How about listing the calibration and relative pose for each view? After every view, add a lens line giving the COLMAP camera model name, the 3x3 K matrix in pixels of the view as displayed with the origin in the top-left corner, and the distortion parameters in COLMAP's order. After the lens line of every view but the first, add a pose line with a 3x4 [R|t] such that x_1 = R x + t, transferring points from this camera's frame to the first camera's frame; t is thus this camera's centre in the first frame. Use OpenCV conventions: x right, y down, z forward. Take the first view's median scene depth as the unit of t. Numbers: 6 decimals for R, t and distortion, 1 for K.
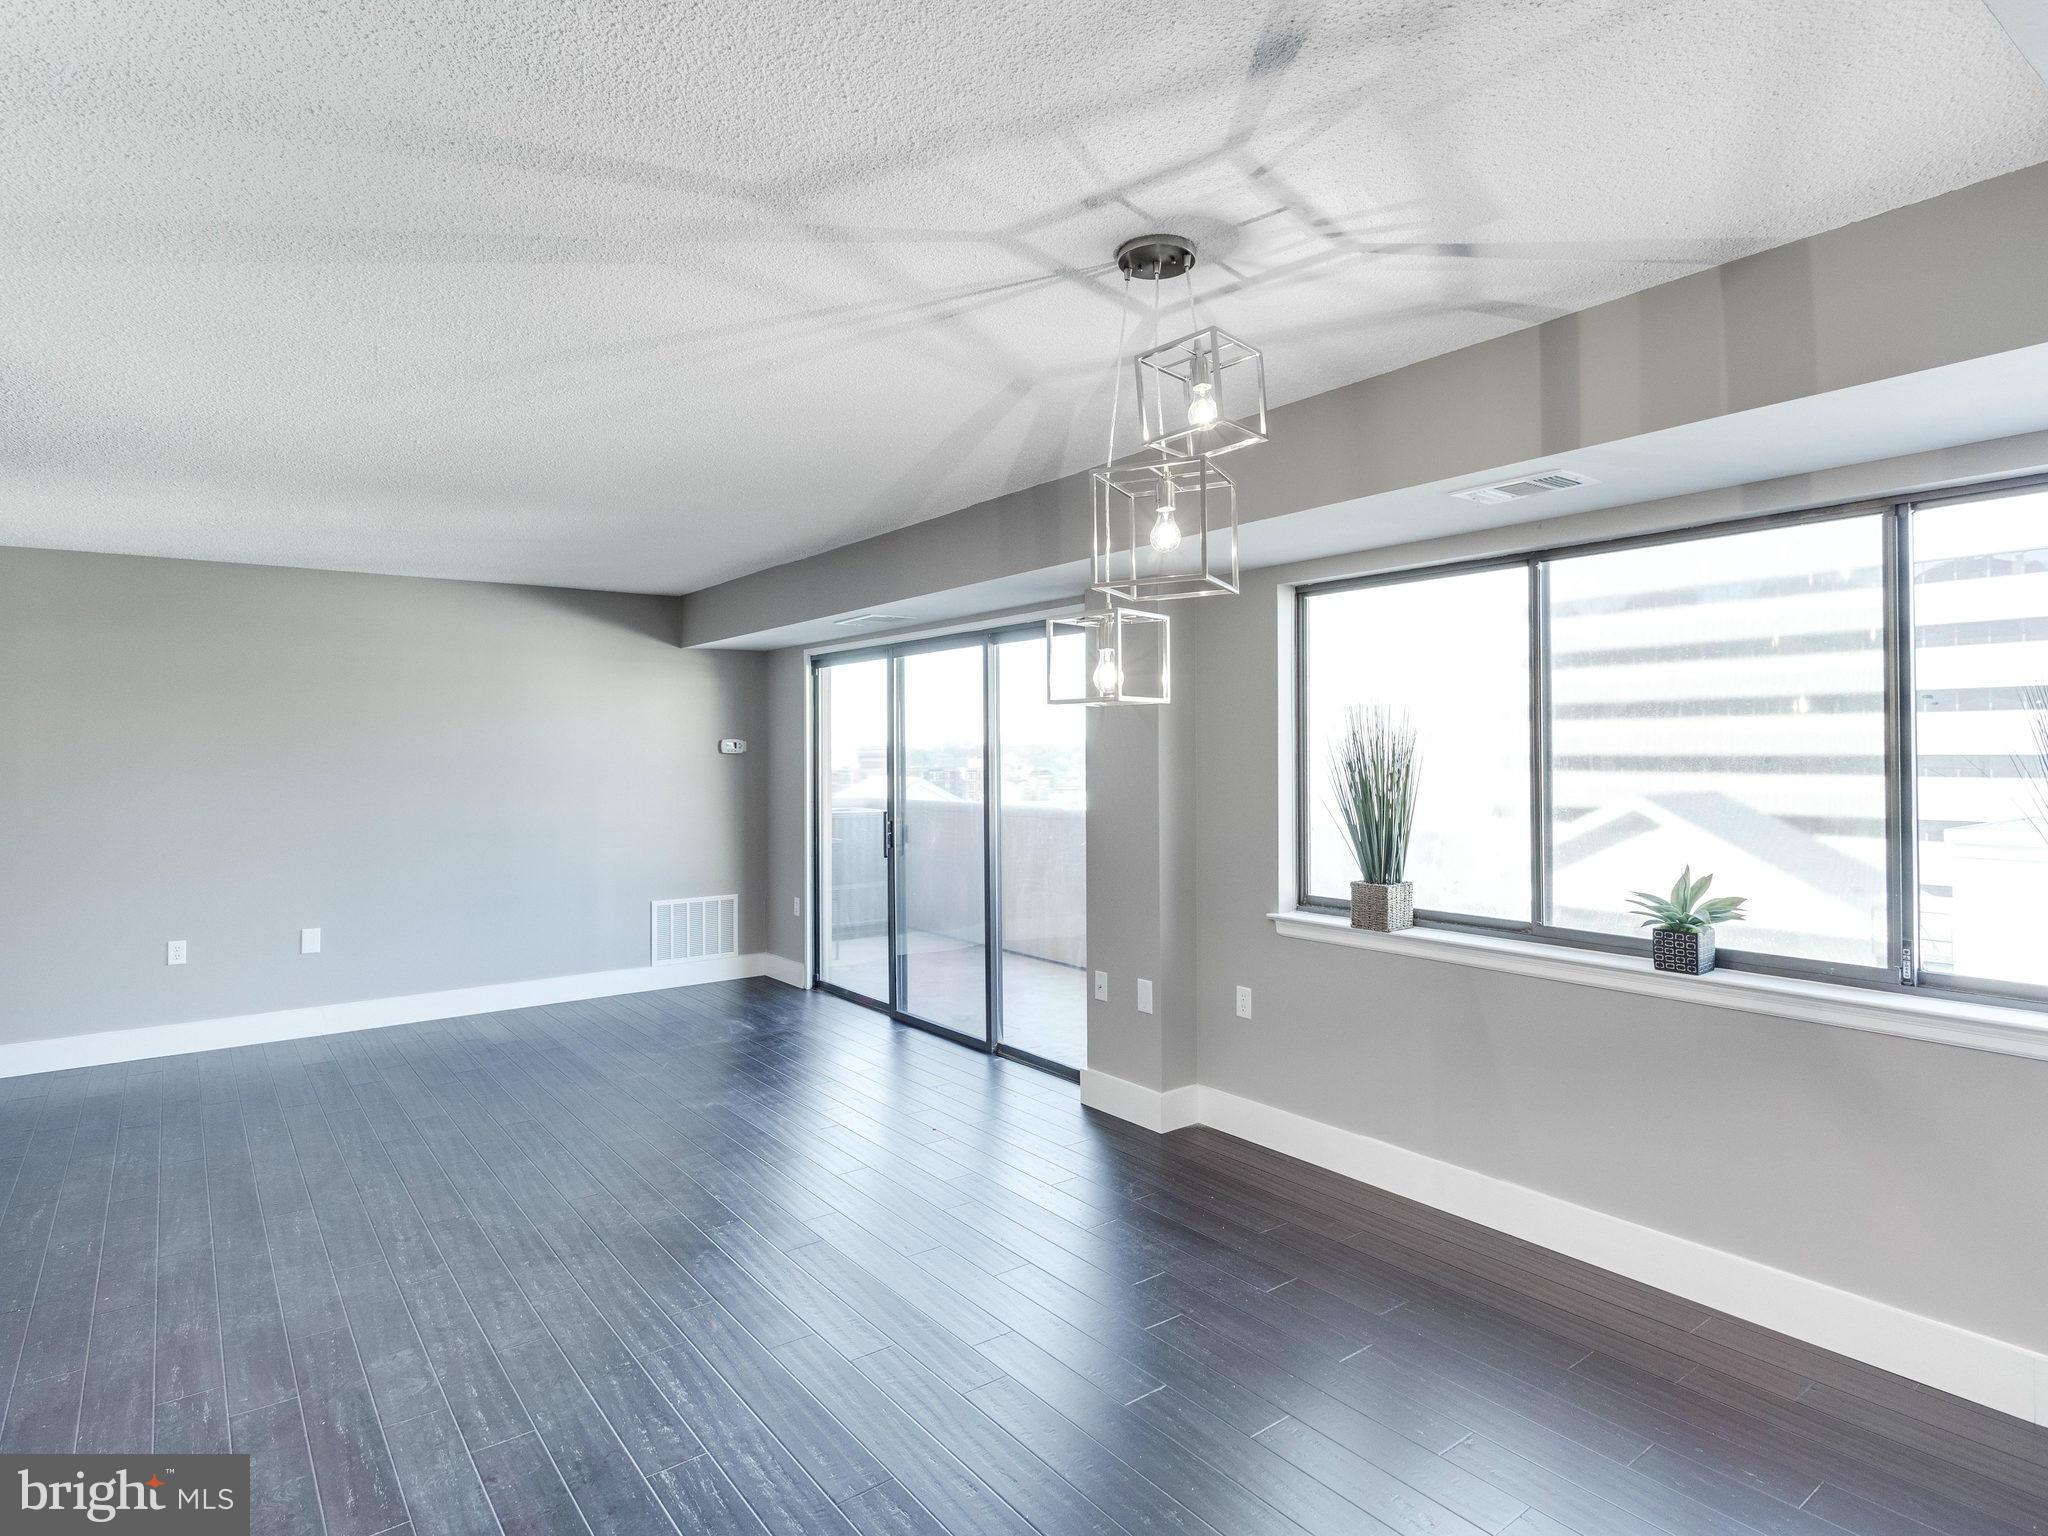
lens RADIAL K [[1129.3, 0, 1015.4], [0, 1129.3, 734.5], [0, 0, 1]] dist [0.001349, -0.000401]
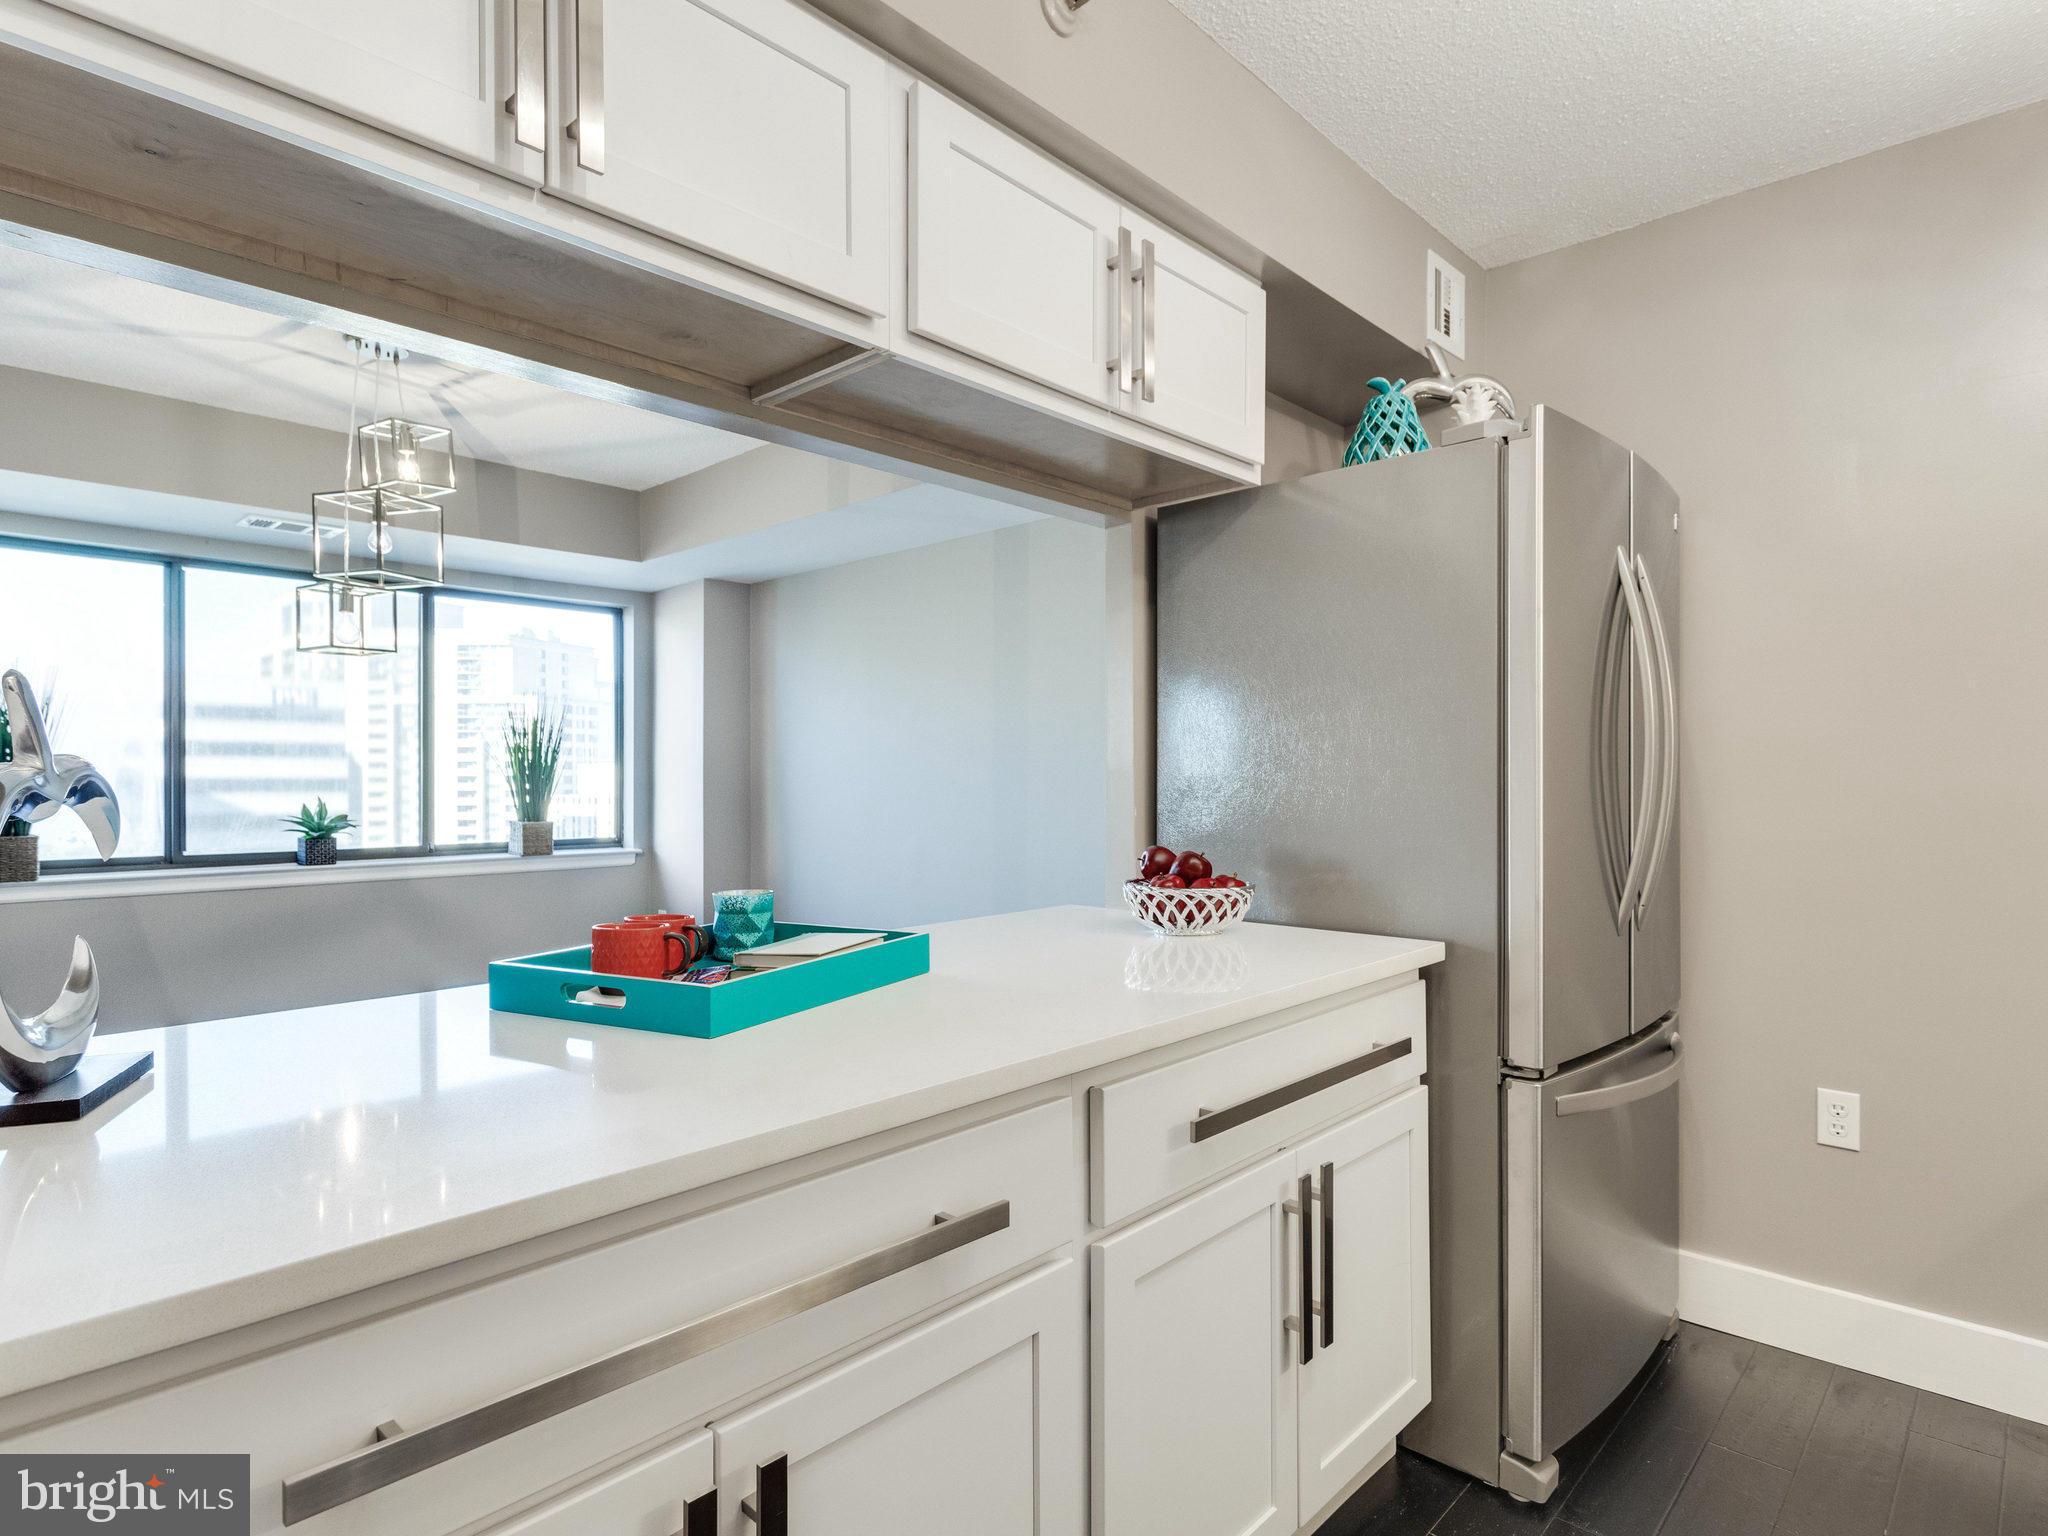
lens RADIAL K [[1120.5, 0, 1025.5], [0, 1120.5, 793.9], [0, 0, 1]] dist [-0.000411, -0.000359]
pose [[-0.164004, 0.001980, 0.986458, -0.815252], [-0.007699, 0.999965, -0.003287, 0.084308], [-0.986430, -0.008133, -0.163983, 0.238141]]
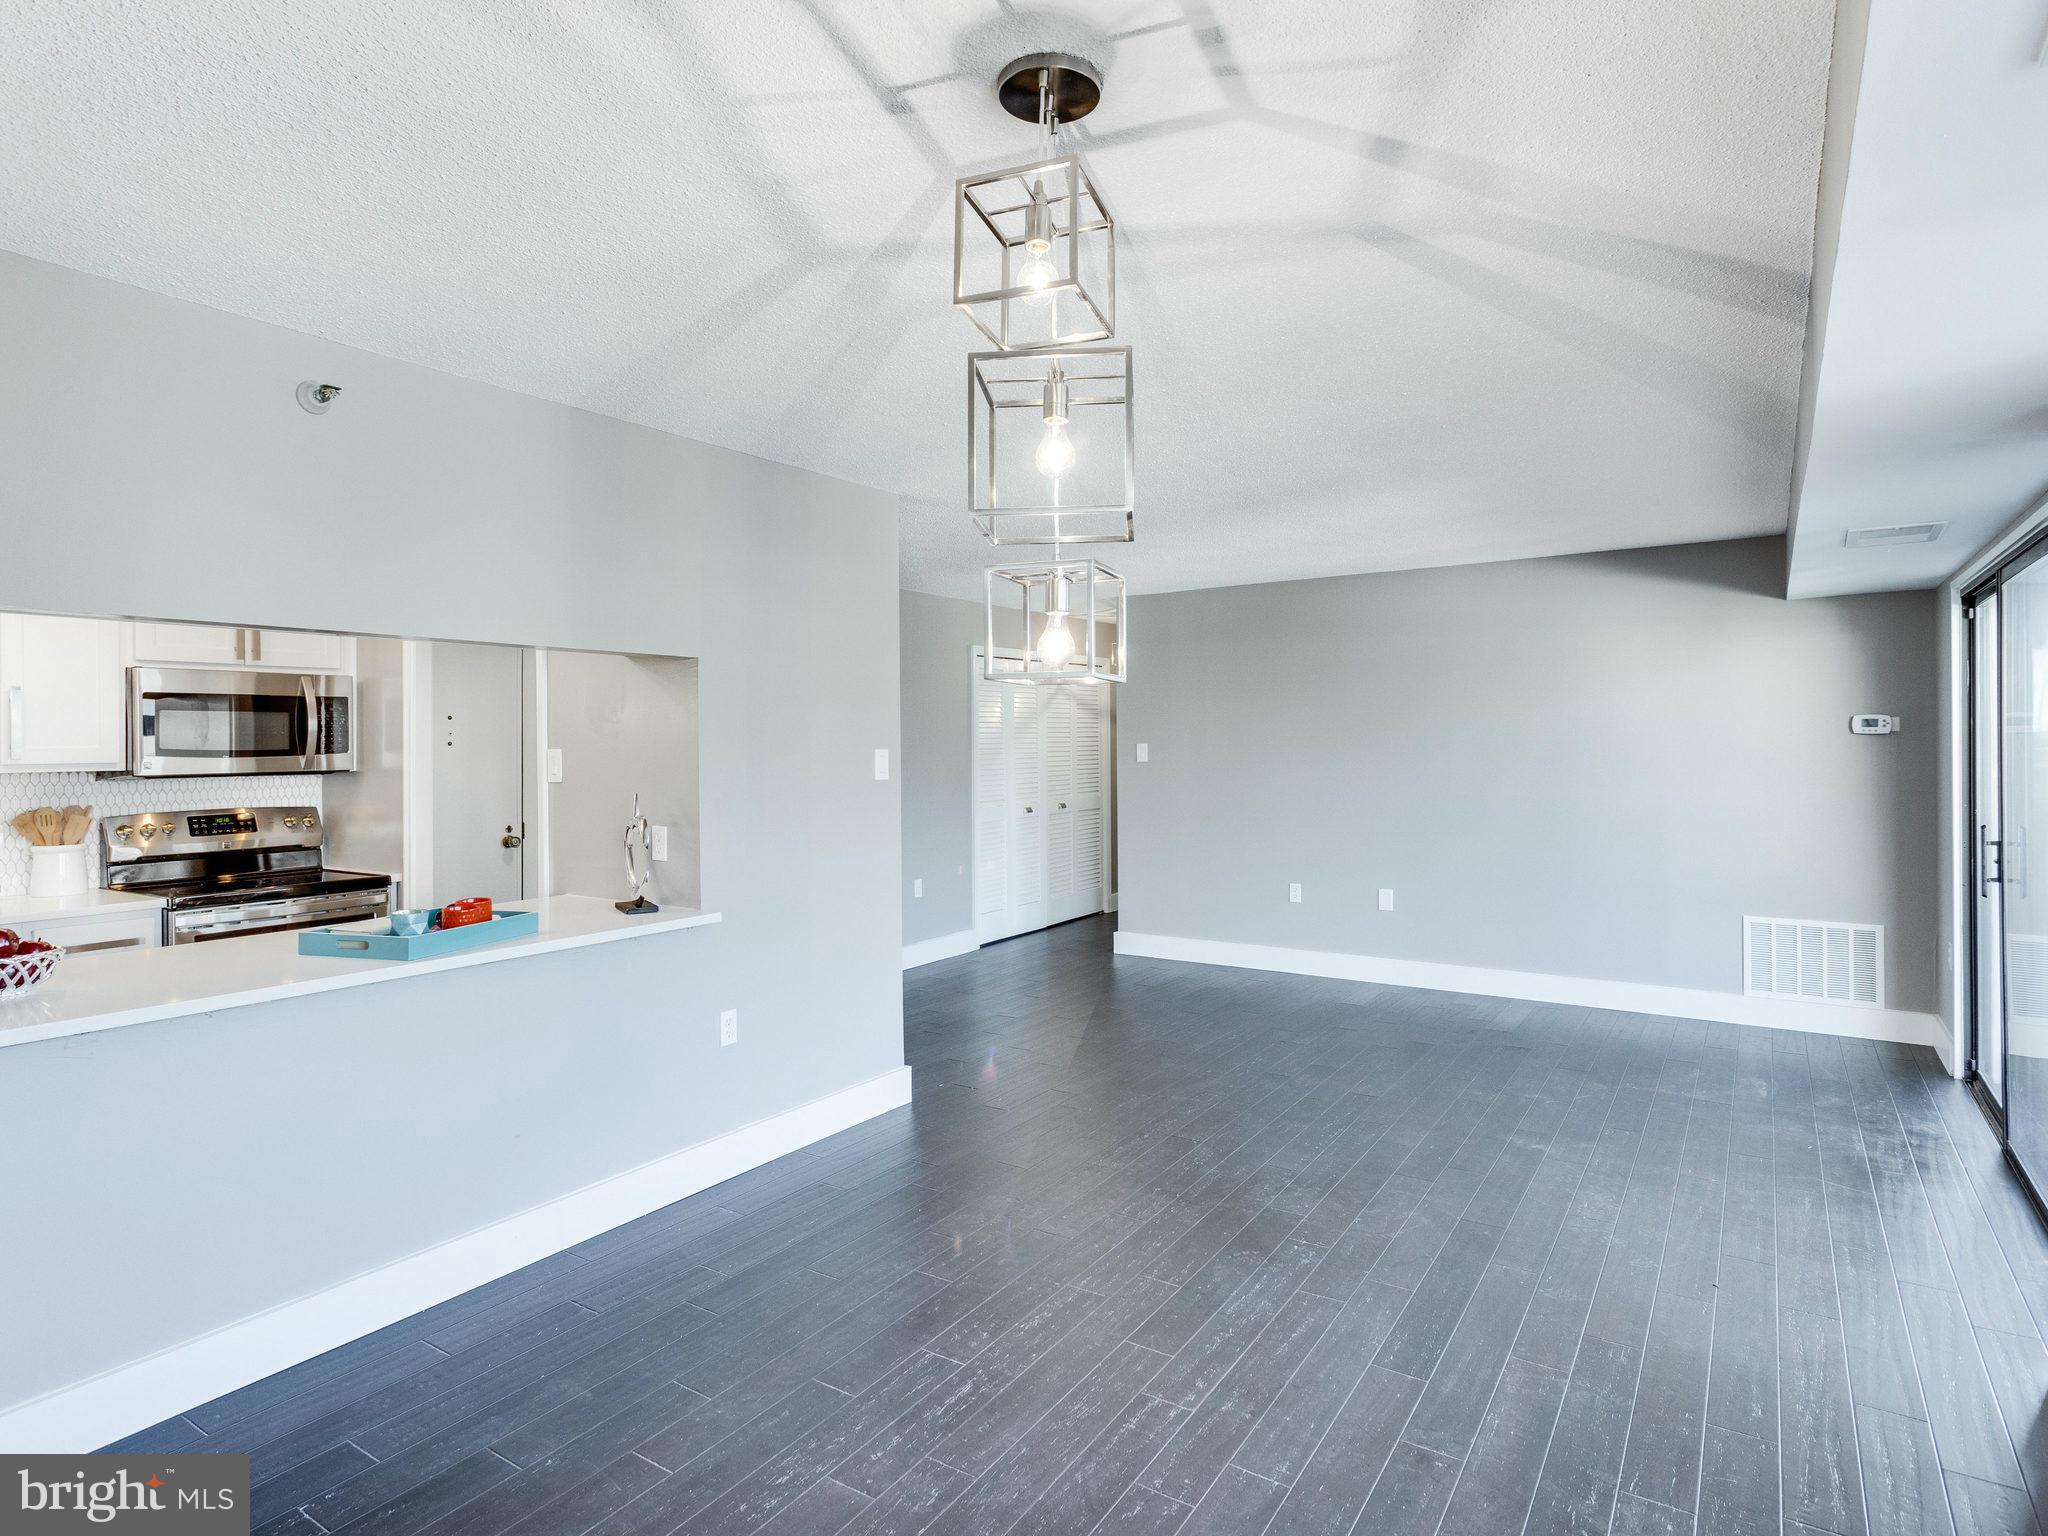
lens RADIAL K [[1129.3, 0, 1015.4], [0, 1129.3, 734.5], [0, 0, 1]] dist [0.001349, -0.000401]
pose [[0.322284, 0.000167, -0.946643, 0.478719], [0.019200, 0.999793, 0.006714, 0.002676], [0.946448, -0.020339, 0.322214, 0.415880]]
